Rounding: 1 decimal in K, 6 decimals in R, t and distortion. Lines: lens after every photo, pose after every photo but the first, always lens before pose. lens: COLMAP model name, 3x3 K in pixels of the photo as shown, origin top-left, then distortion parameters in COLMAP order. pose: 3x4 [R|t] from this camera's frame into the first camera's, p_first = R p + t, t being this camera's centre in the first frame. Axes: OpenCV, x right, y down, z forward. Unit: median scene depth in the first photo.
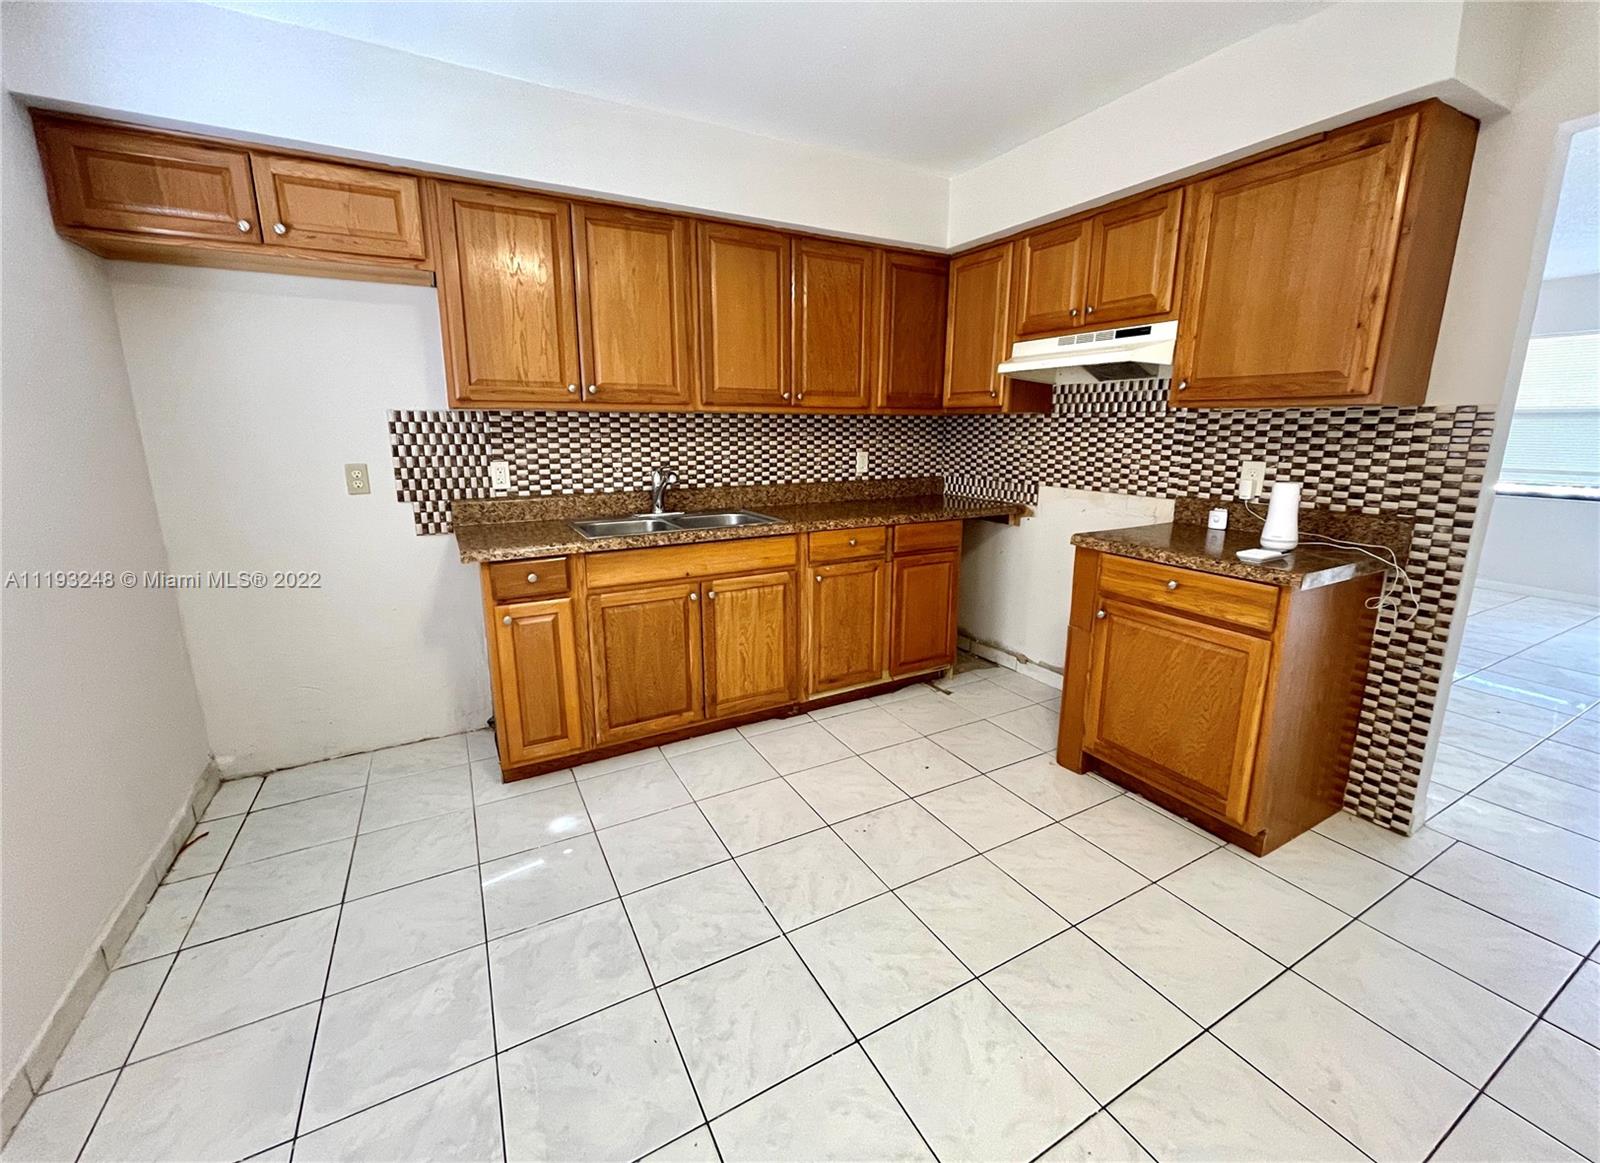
lens RADIAL K [[643.8, 0, 798.5], [0, 643.8, 563.8], [0, 0, 1]] dist [-0.012921, 0.000254]
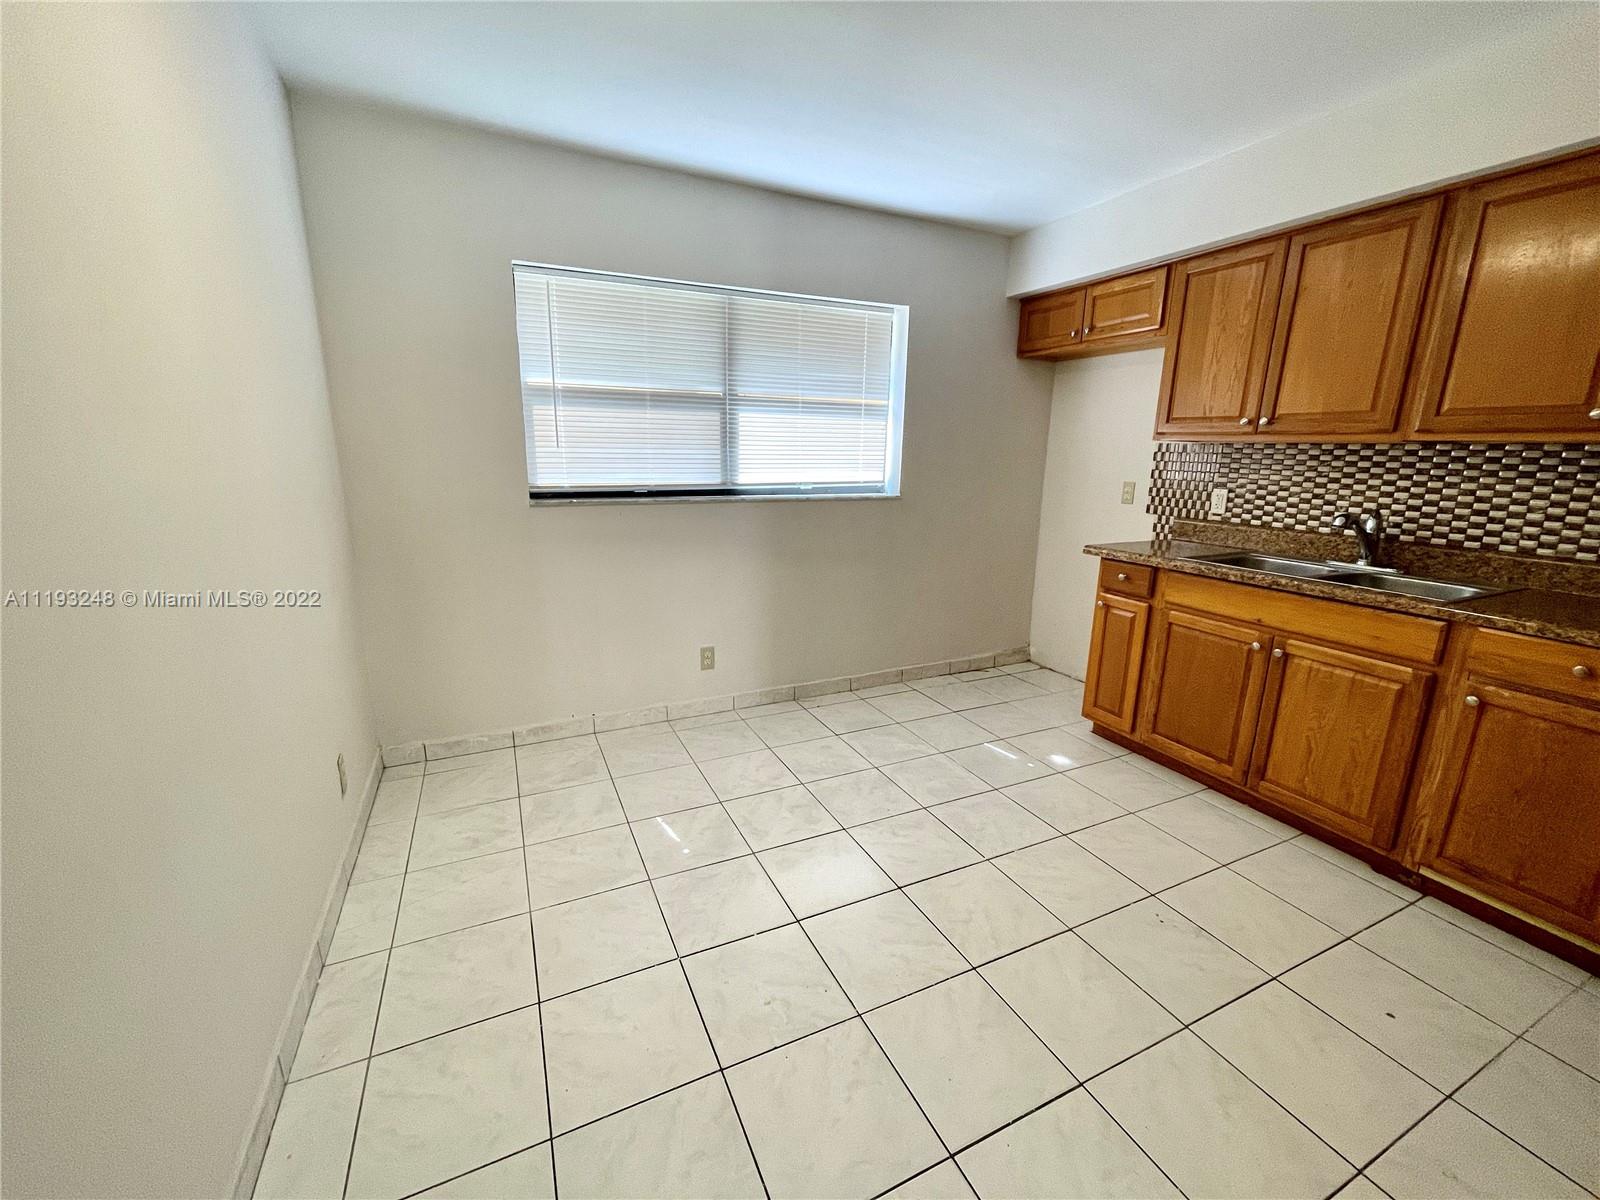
lens RADIAL K [[643.4, 0, 803.1], [0, 643.4, 597.6], [0, 0, 1]] dist [0.000738, 0.000006]
pose [[-0.062211, 0.223319, -0.972758, 0.728226], [-0.226080, 0.946159, 0.231671, -0.077342], [0.972120, 0.234333, -0.008373, 0.356986]]
